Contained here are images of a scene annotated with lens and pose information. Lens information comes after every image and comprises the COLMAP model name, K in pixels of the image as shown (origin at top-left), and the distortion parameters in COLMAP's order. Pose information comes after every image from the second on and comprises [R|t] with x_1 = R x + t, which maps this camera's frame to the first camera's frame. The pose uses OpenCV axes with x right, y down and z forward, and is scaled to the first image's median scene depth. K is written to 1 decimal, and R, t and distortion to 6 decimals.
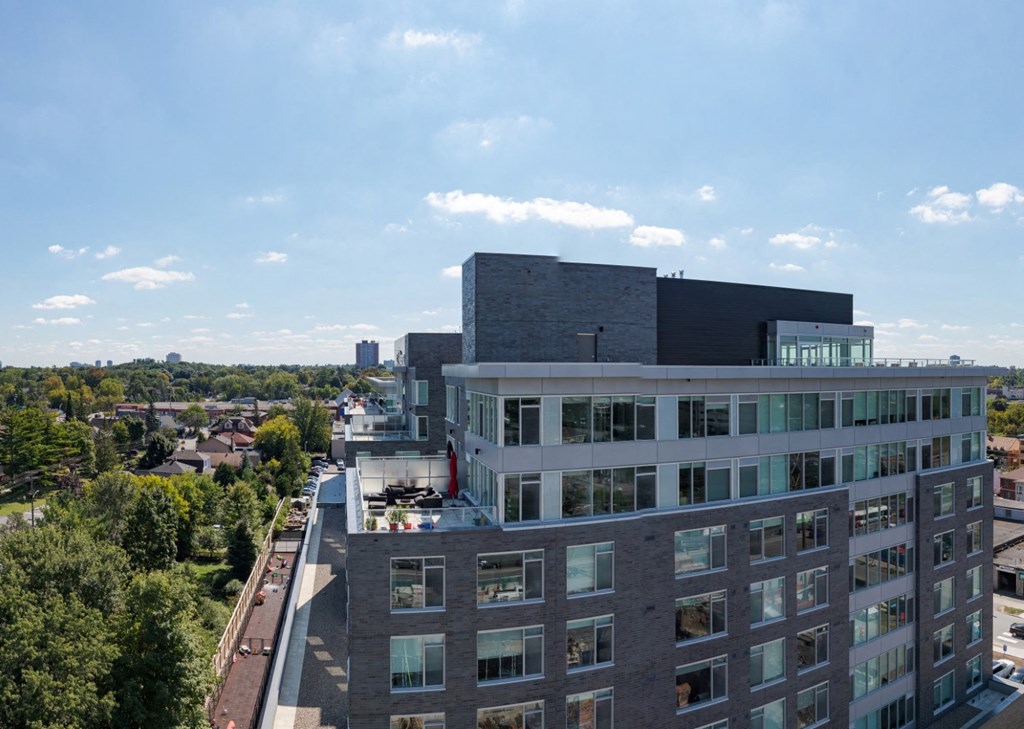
lens RADIAL K [[424.9, 0, 512.0], [0, 424.9, 364.5], [0, 0, 1]] dist [0.012459, -0.000617]
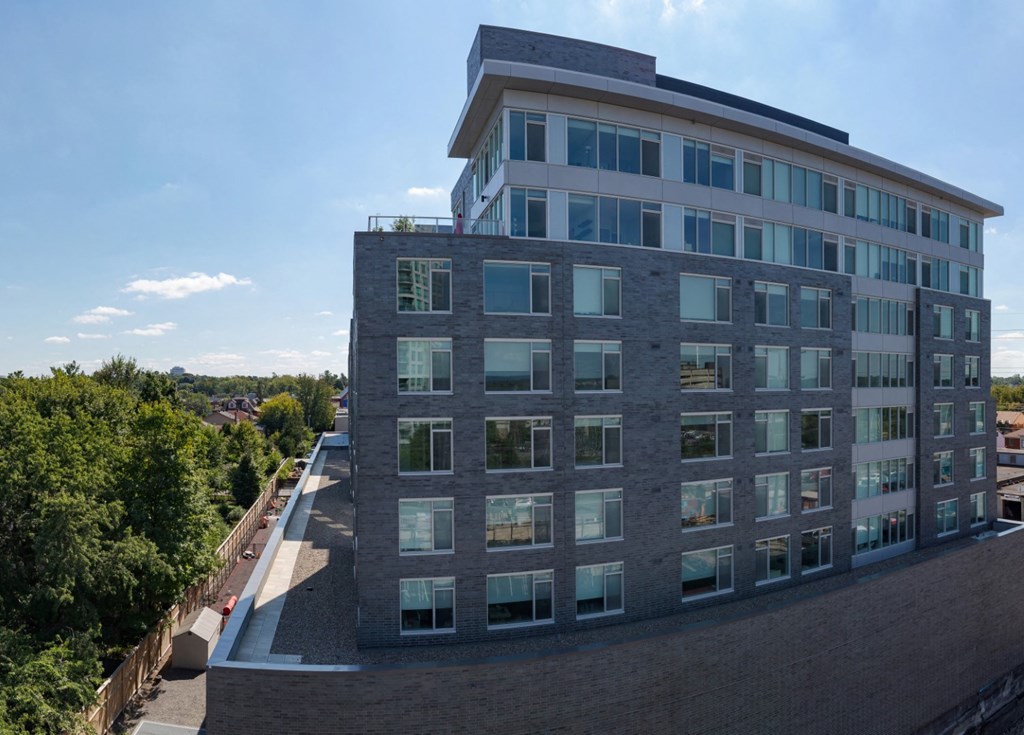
lens RADIAL K [[425.3, 0, 517.4], [0, 425.3, 369.9], [0, 0, 1]] dist [0.002044, 0.000109]
pose [[0.999980, -0.004022, 0.004969, -0.005902], [0.004057, 0.999966, -0.007112, 0.503537], [-0.004941, 0.007132, 0.999962, 0.002326]]
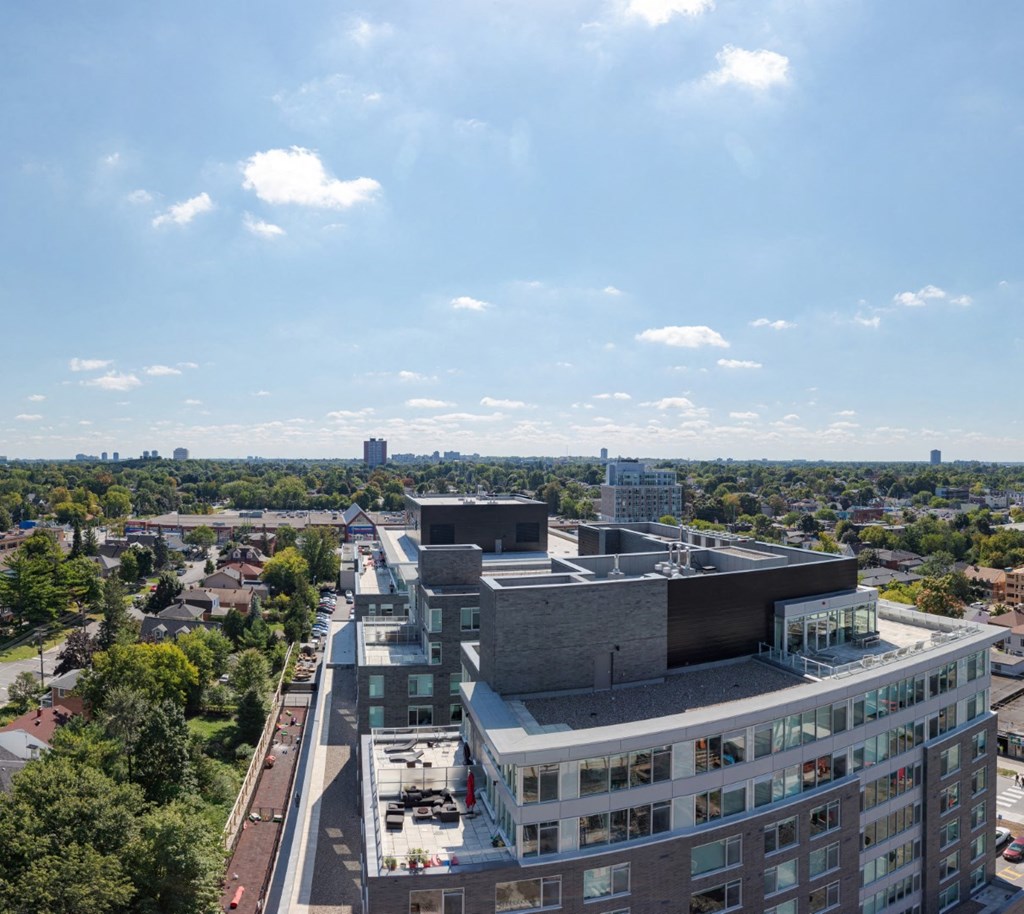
lens RADIAL K [[429.1, 0, 527.1], [0, 429.1, 467.2], [0, 0, 1]] dist [-0.000627, 0.000087]
pose [[0.999945, 0.000209, 0.010466, -0.011604], [-0.000136, 0.999975, -0.007017, -0.389011], [-0.010468, 0.007015, 0.999921, -0.011448]]
